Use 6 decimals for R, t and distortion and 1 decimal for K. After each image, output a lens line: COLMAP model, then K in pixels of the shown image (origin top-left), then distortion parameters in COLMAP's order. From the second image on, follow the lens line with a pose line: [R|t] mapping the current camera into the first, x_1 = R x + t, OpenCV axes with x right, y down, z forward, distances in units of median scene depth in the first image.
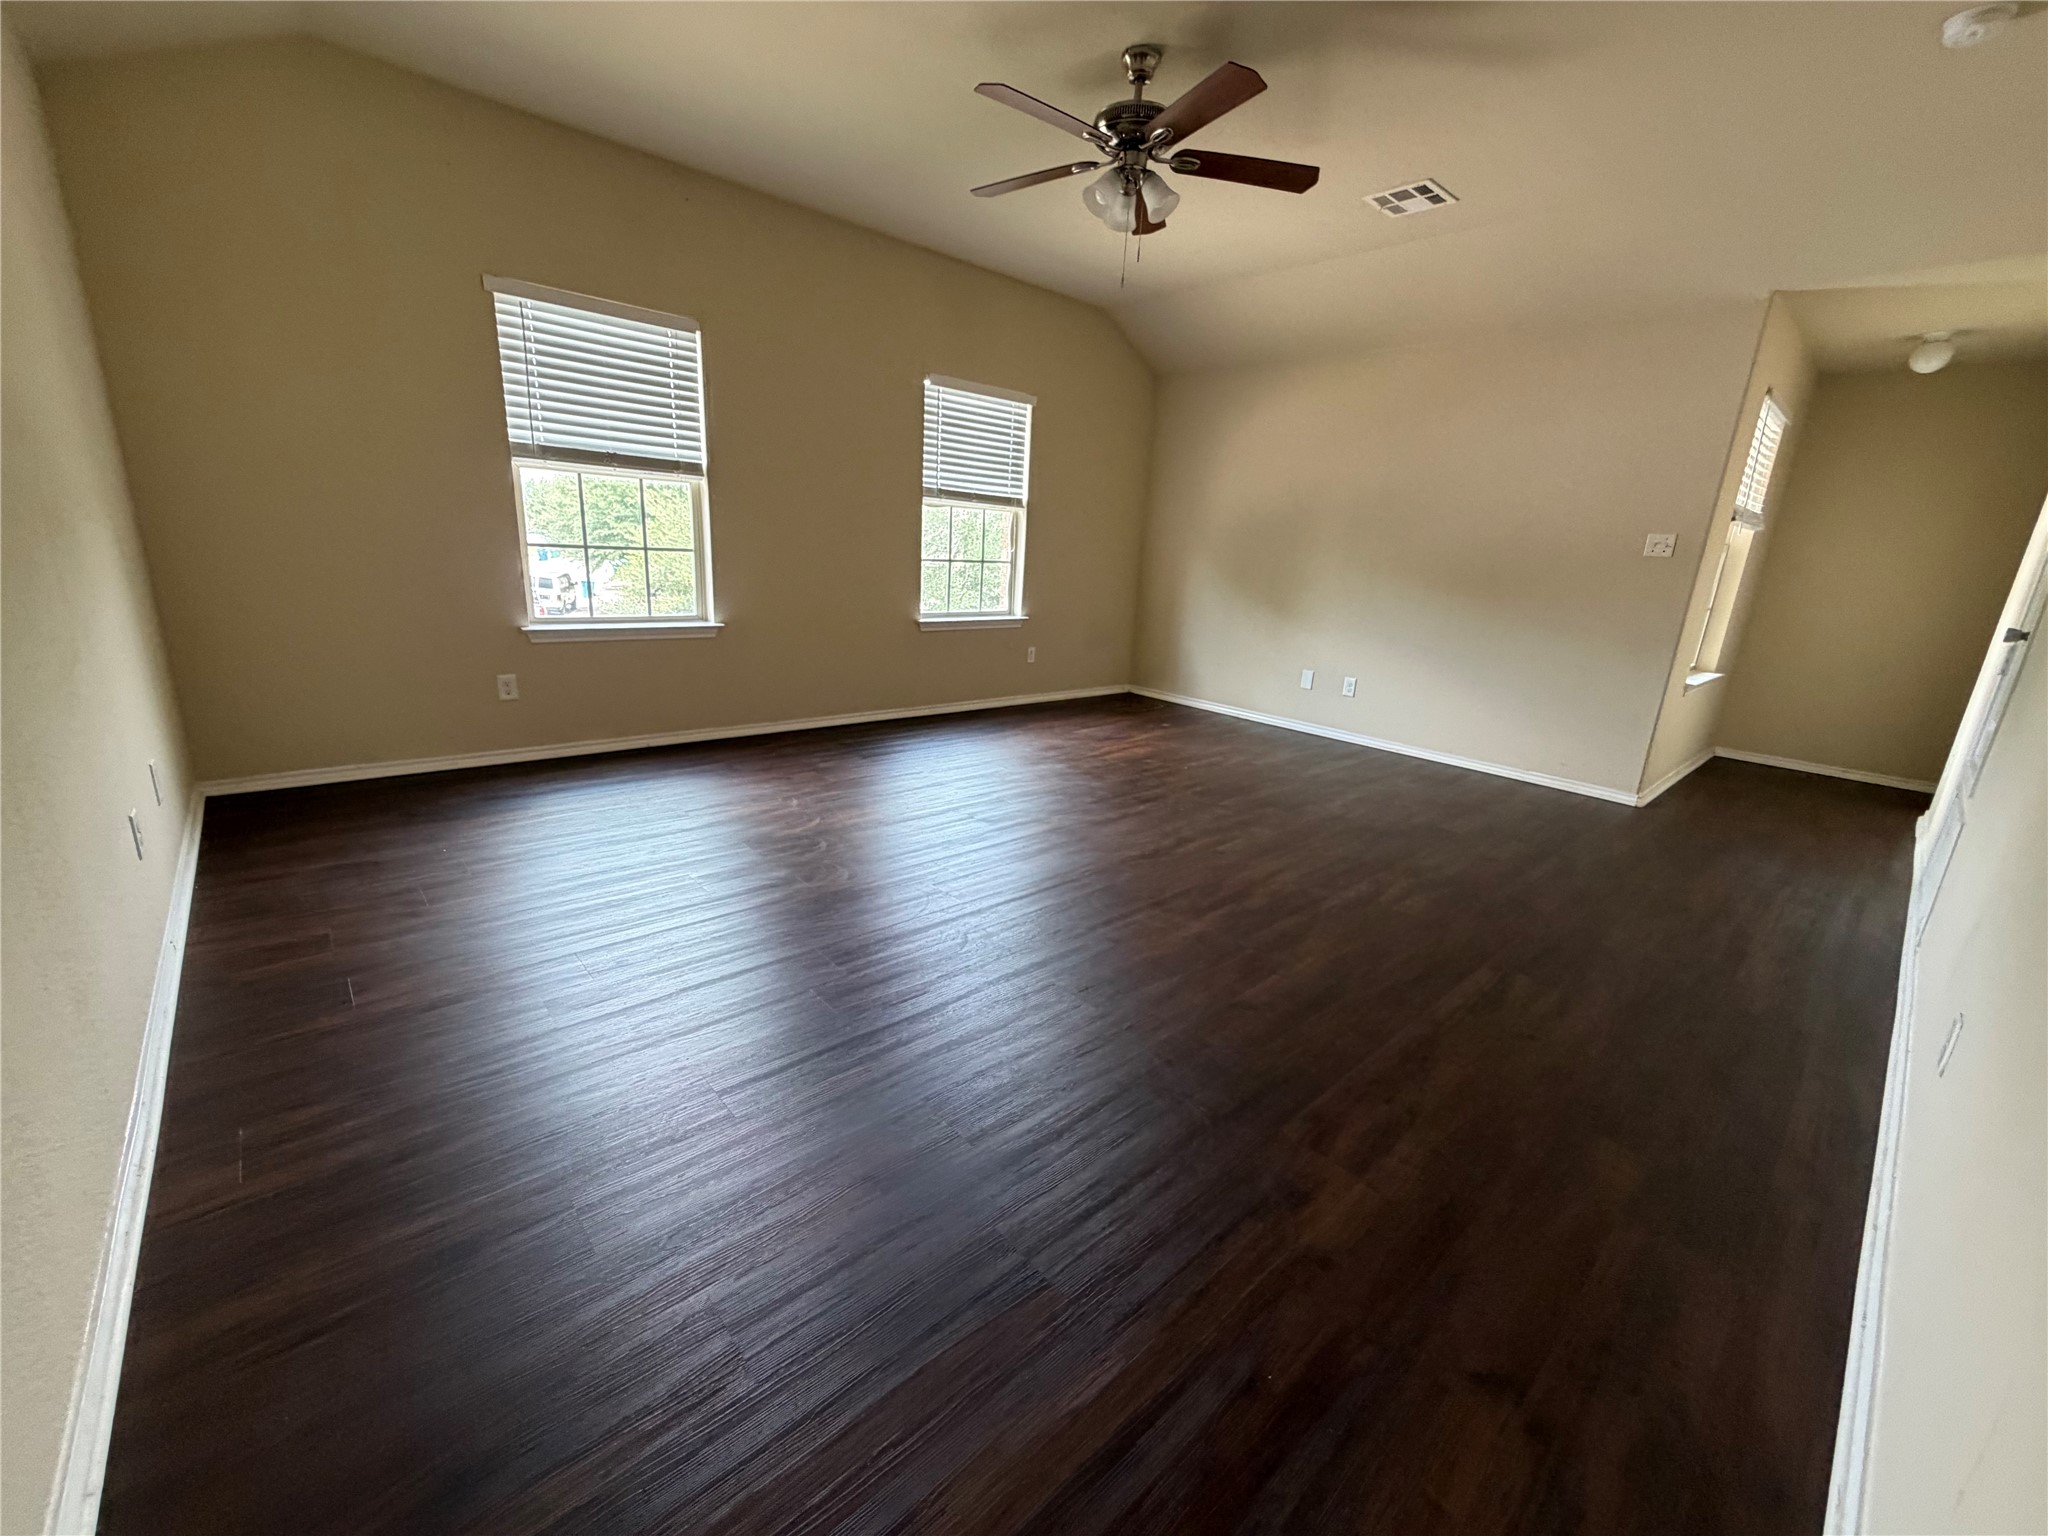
lens RADIAL K [[816.2, 0, 1019.2], [0, 816.2, 772.4], [0, 0, 1]] dist [0.000062, 0.000053]
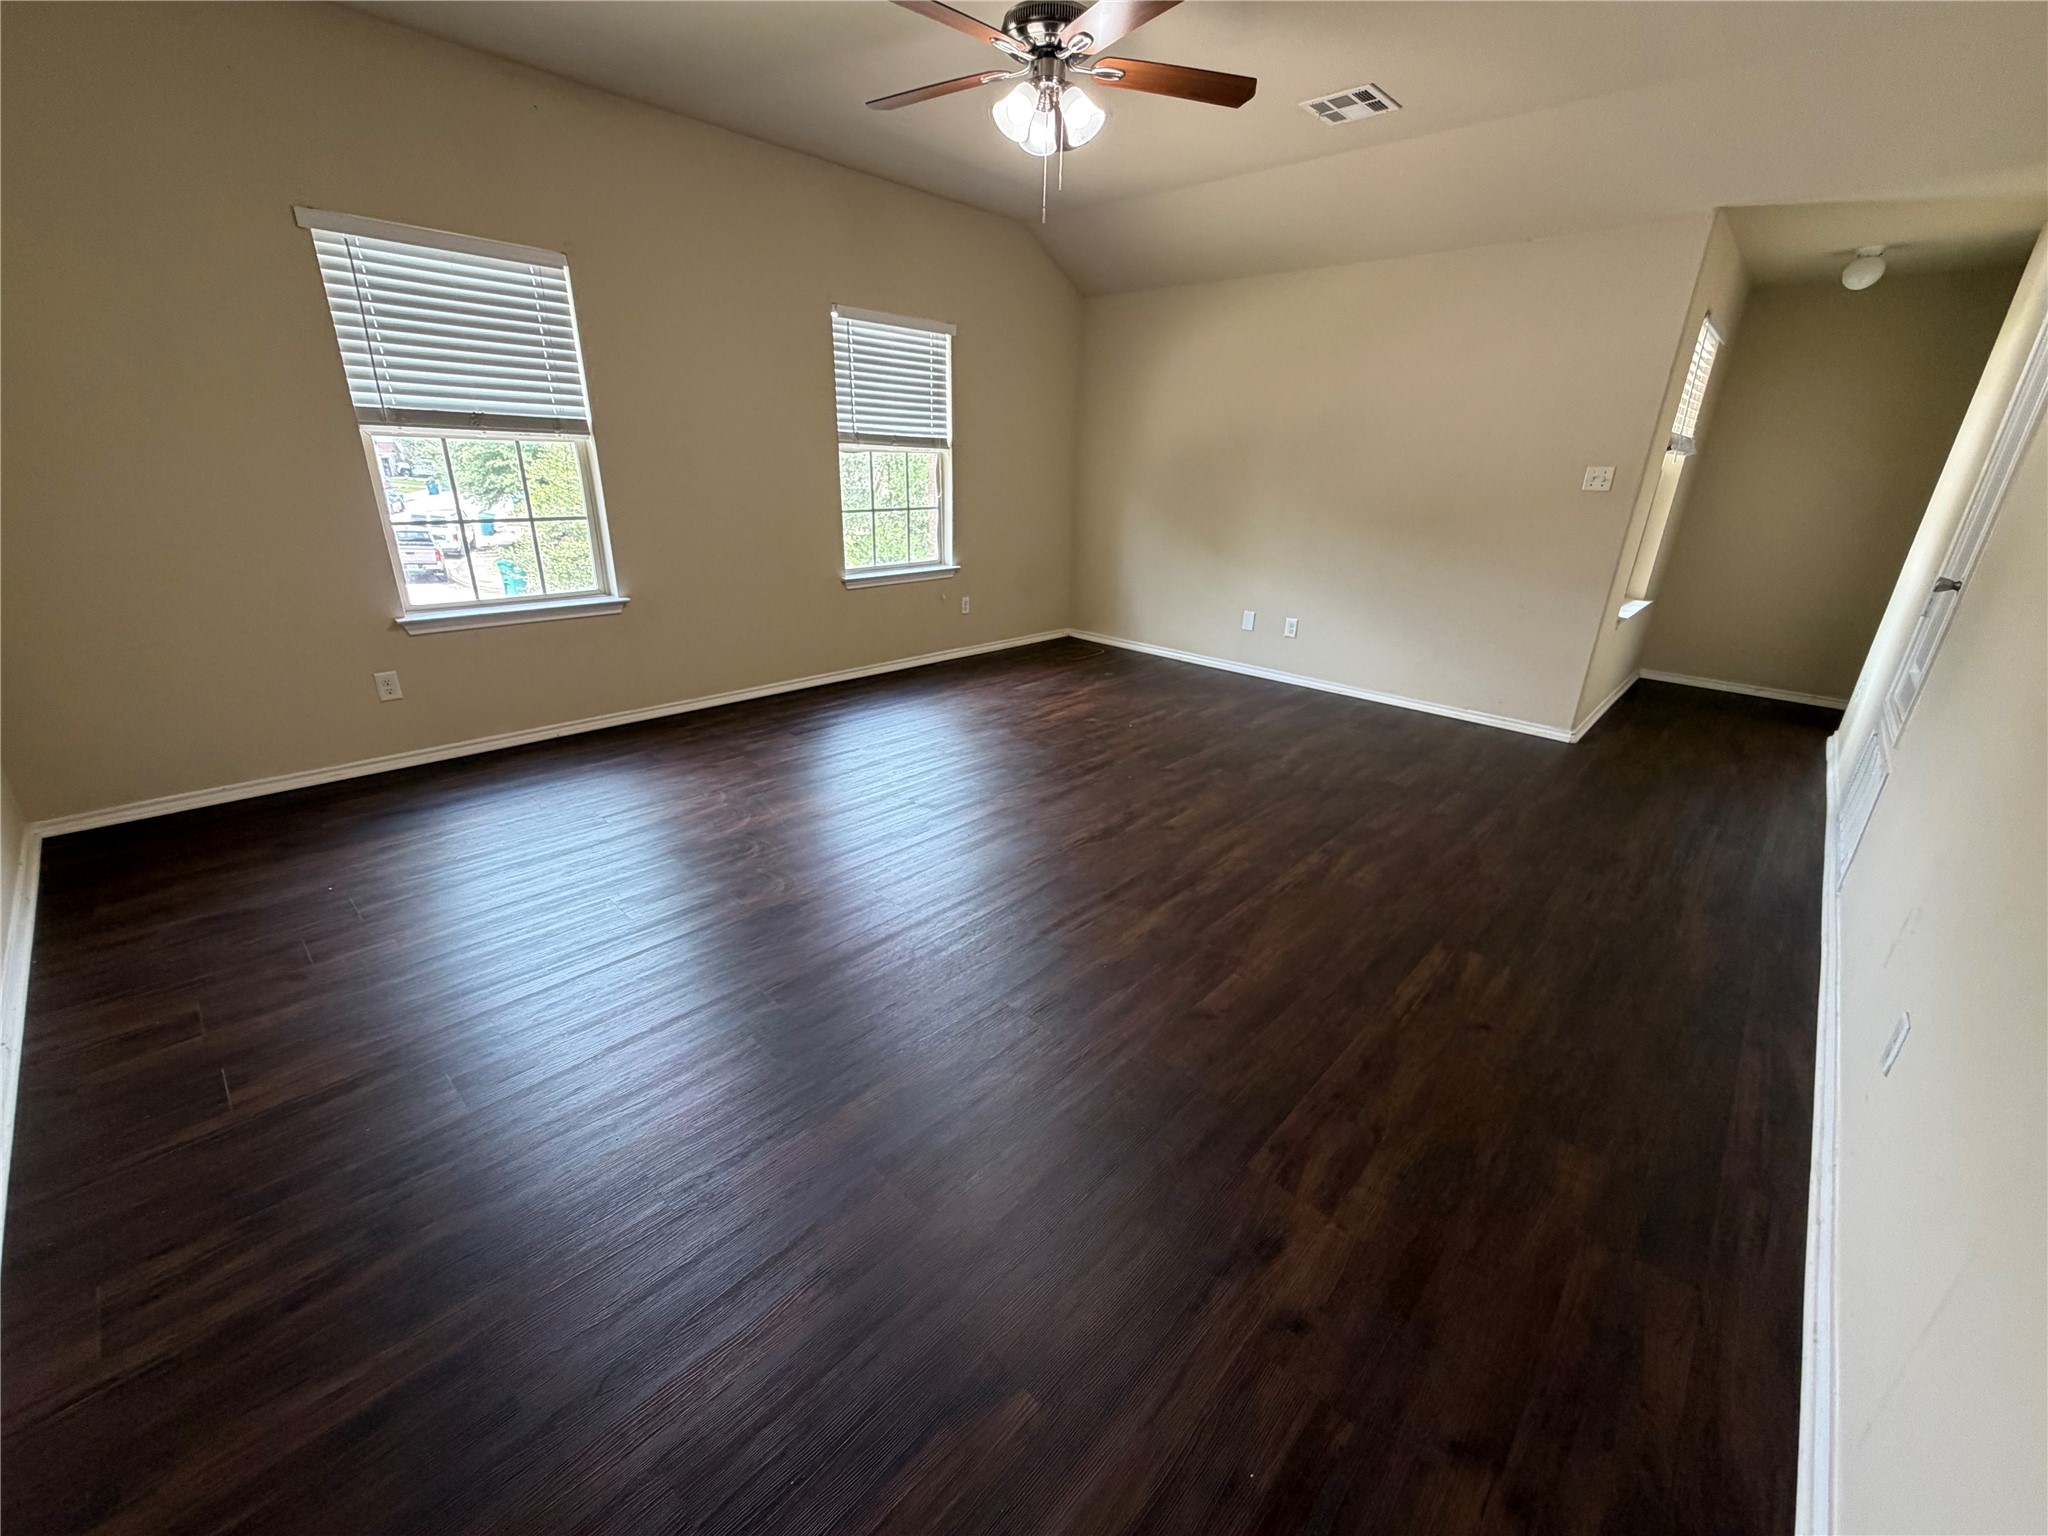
lens RADIAL K [[816.2, 0, 1019.2], [0, 816.2, 772.4], [0, 0, 1]] dist [0.000062, 0.000053]
pose [[0.996206, -0.056785, 0.065944, 0.004592], [0.050201, 0.993964, 0.097544, -0.061222], [-0.071085, -0.093863, 0.993044, 0.041690]]
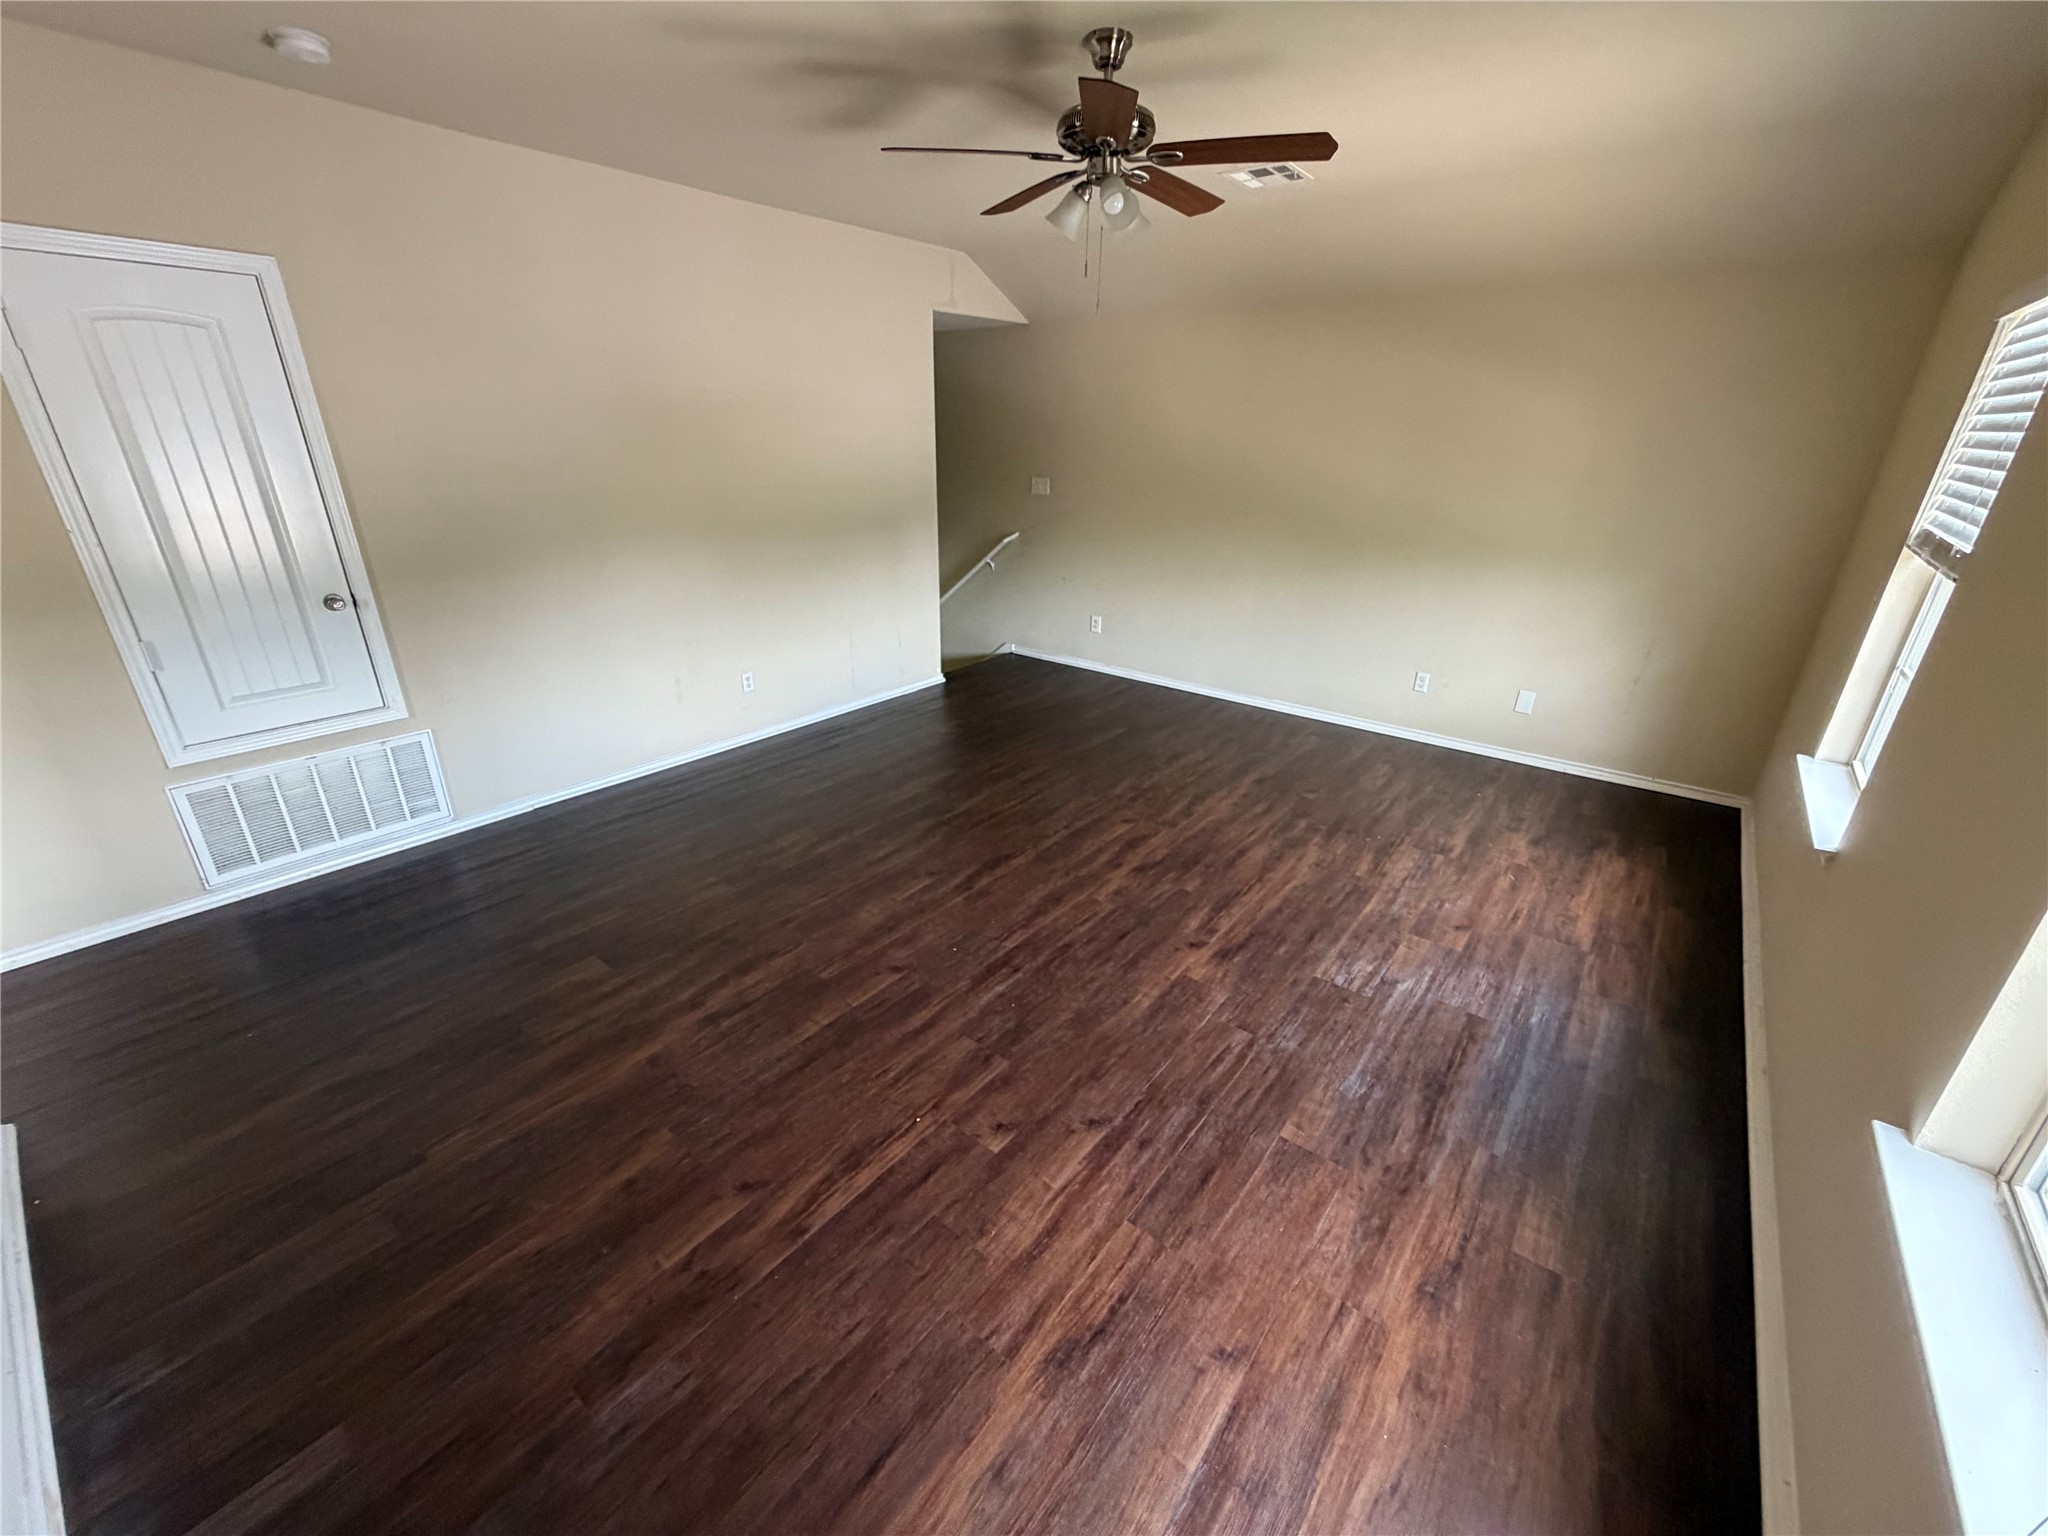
lens RADIAL K [[816.2, 0, 1019.2], [0, 816.2, 772.4], [0, 0, 1]] dist [0.000062, 0.000053]
pose [[-0.984176, -0.006587, -0.177070, 0.272909], [-0.113604, 0.790354, 0.602025, -0.535329], [0.135983, 0.612615, -0.778596, 1.473896]]
